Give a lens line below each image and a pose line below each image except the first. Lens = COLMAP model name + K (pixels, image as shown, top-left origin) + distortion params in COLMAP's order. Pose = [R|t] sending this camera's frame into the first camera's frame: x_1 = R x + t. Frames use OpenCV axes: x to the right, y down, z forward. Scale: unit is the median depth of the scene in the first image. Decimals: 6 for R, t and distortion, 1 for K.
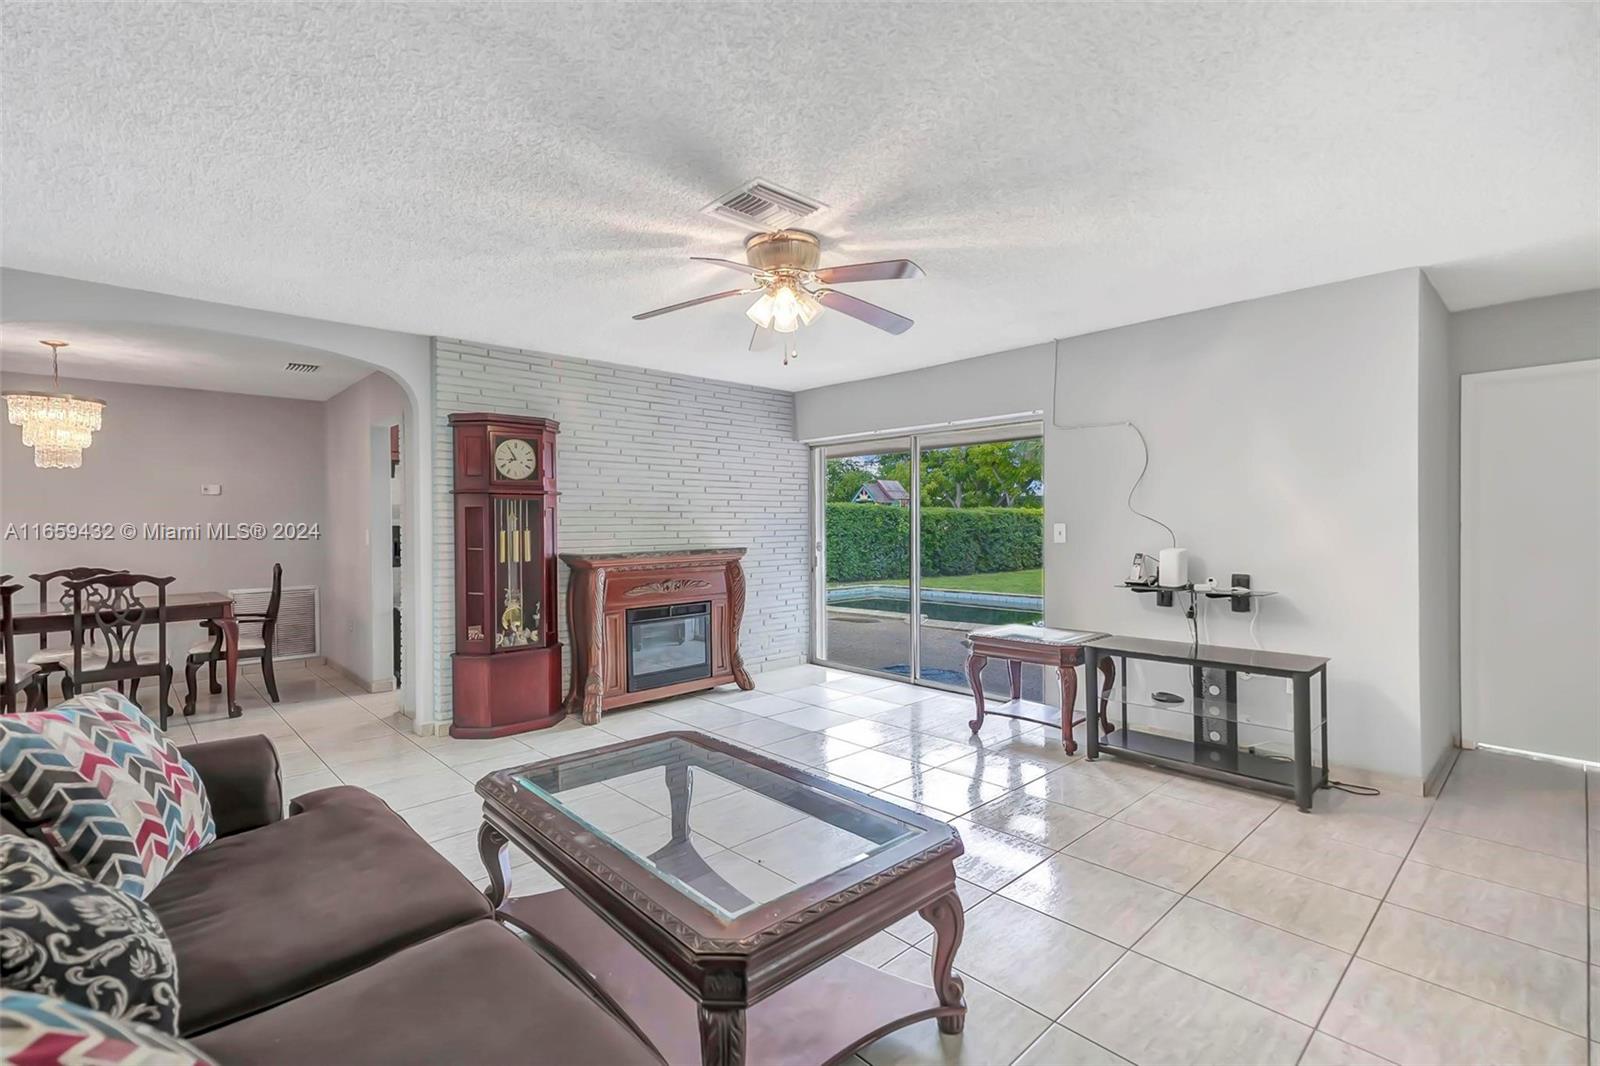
lens RADIAL K [[732.7, 0, 799.3], [0, 732.7, 525.4], [0, 0, 1]] dist [0.012400, 0.000258]
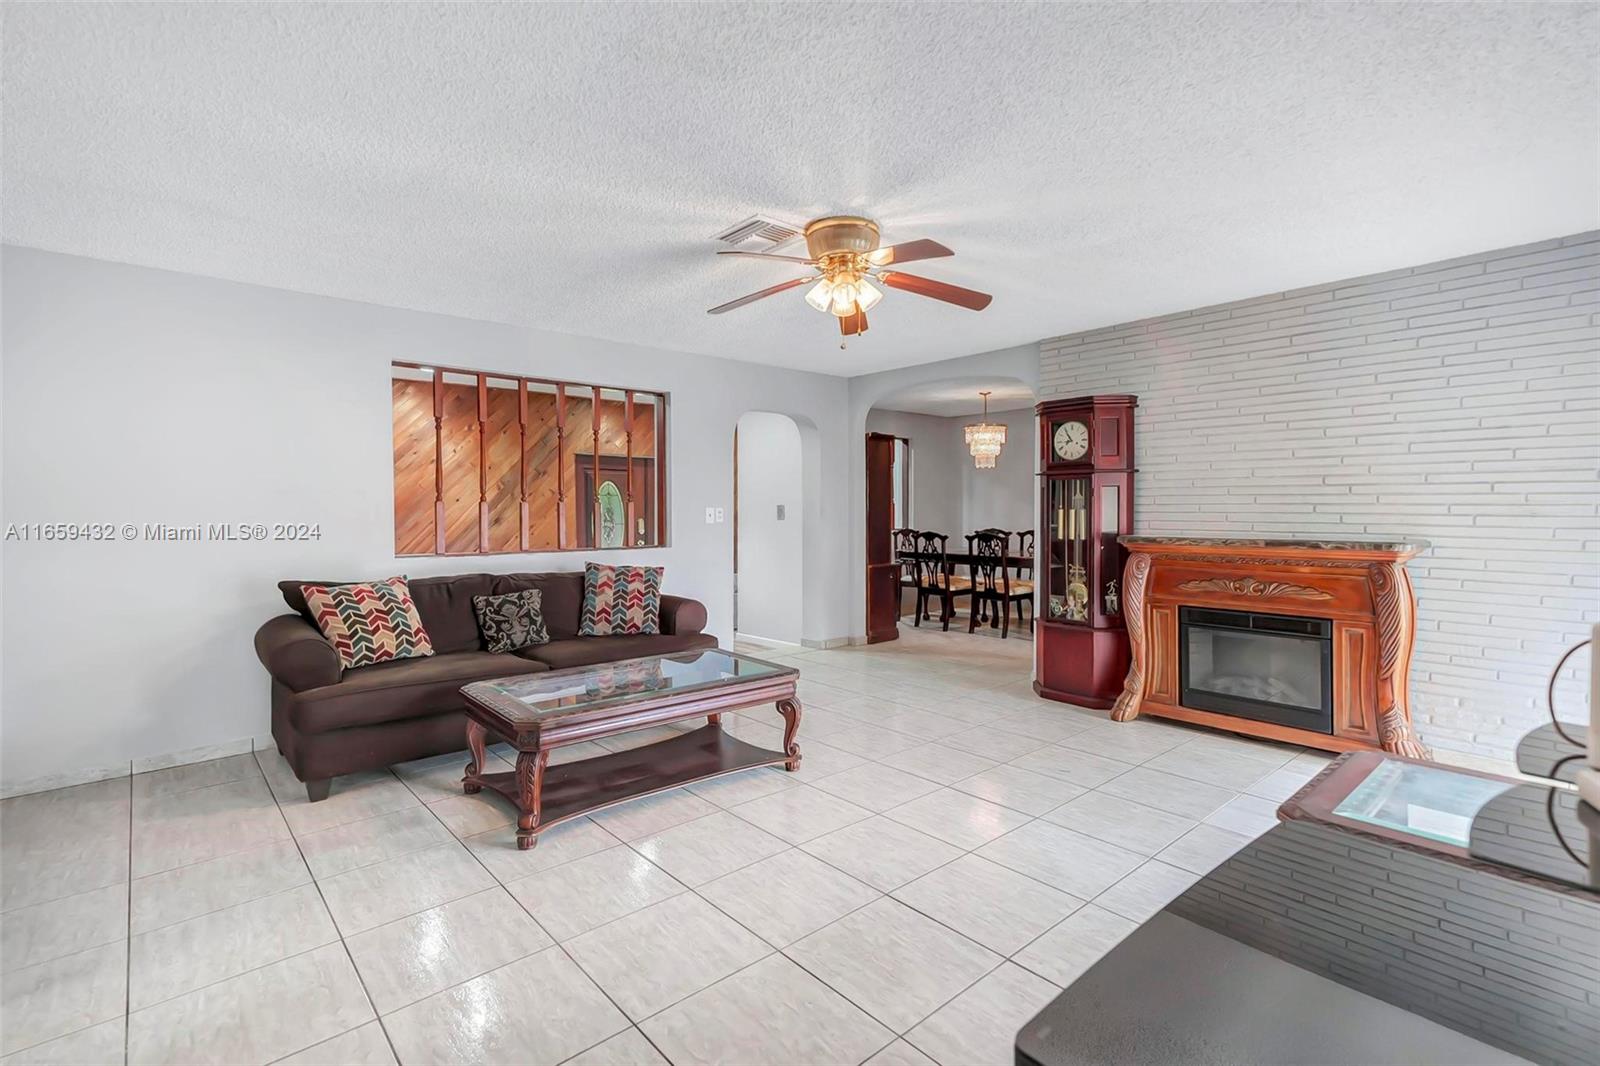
lens RADIAL K [[732.7, 0, 799.3], [0, 732.7, 525.4], [0, 0, 1]] dist [0.012400, 0.000258]
pose [[-0.040950, 0.034780, -0.998556, 0.664894], [0.002160, 0.999395, 0.034721, -0.007515], [0.999159, -0.000735, -0.041000, 0.647583]]
